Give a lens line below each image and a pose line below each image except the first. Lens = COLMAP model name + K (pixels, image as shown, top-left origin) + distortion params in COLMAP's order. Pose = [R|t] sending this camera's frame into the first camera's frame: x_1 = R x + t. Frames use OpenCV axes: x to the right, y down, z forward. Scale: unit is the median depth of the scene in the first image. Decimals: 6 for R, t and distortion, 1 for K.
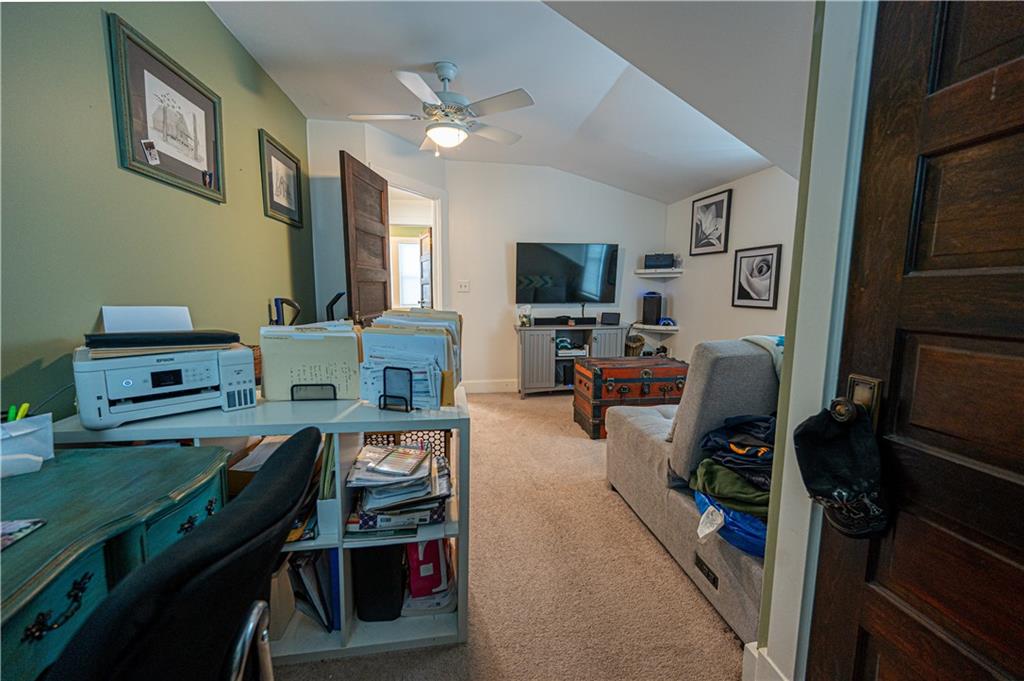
lens RADIAL K [[402.9, 0, 510.2], [0, 402.9, 339.5], [0, 0, 1]] dist [-0.000311, -0.000188]
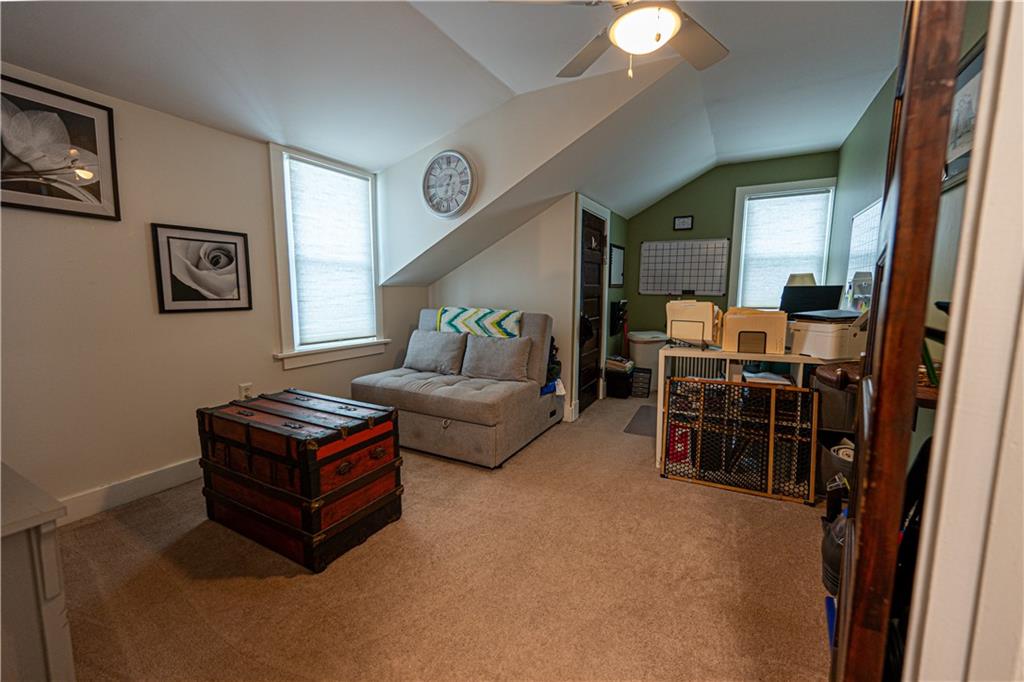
lens RADIAL K [[402.9, 0, 510.2], [0, 402.9, 340.0], [0, 0, 1]] dist [-0.000311, -0.000188]
pose [[-0.797420, -0.077982, 0.598364, -0.282848], [0.073708, 0.971601, 0.224852, -0.150695], [-0.598906, 0.223406, -0.769026, 1.233938]]
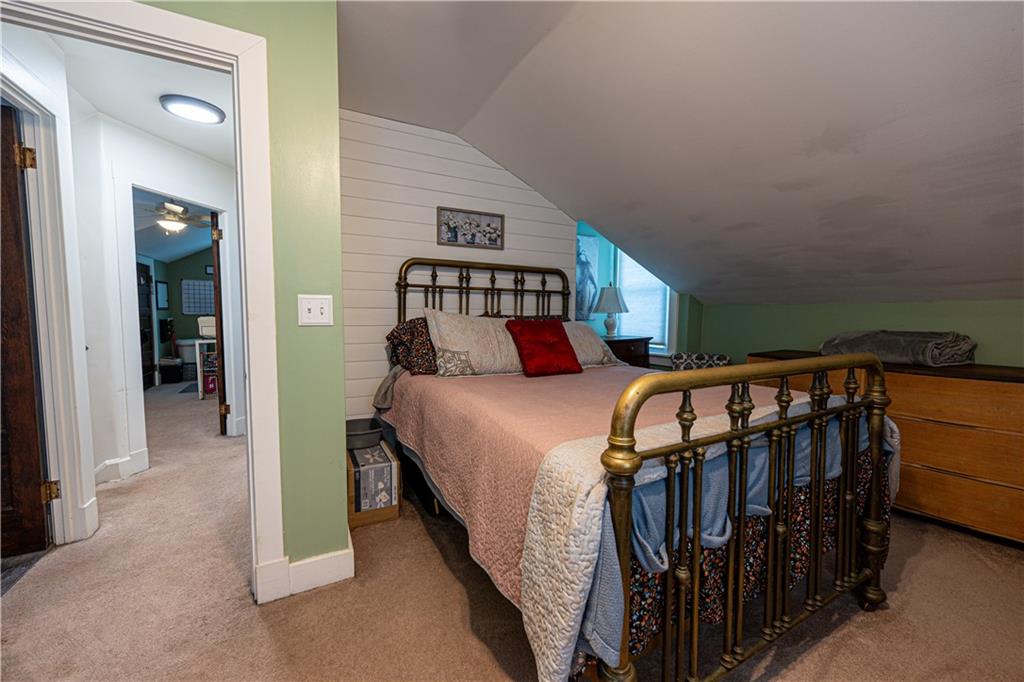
lens RADIAL K [[402.9, 0, 510.2], [0, 402.9, 340.0], [0, 0, 1]] dist [-0.000311, -0.000188]
pose [[-0.945386, 0.013976, -0.325654, -0.490714], [-0.049051, 0.981603, 0.184525, -0.220858], [0.322242, 0.190421, -0.927308, 1.778644]]
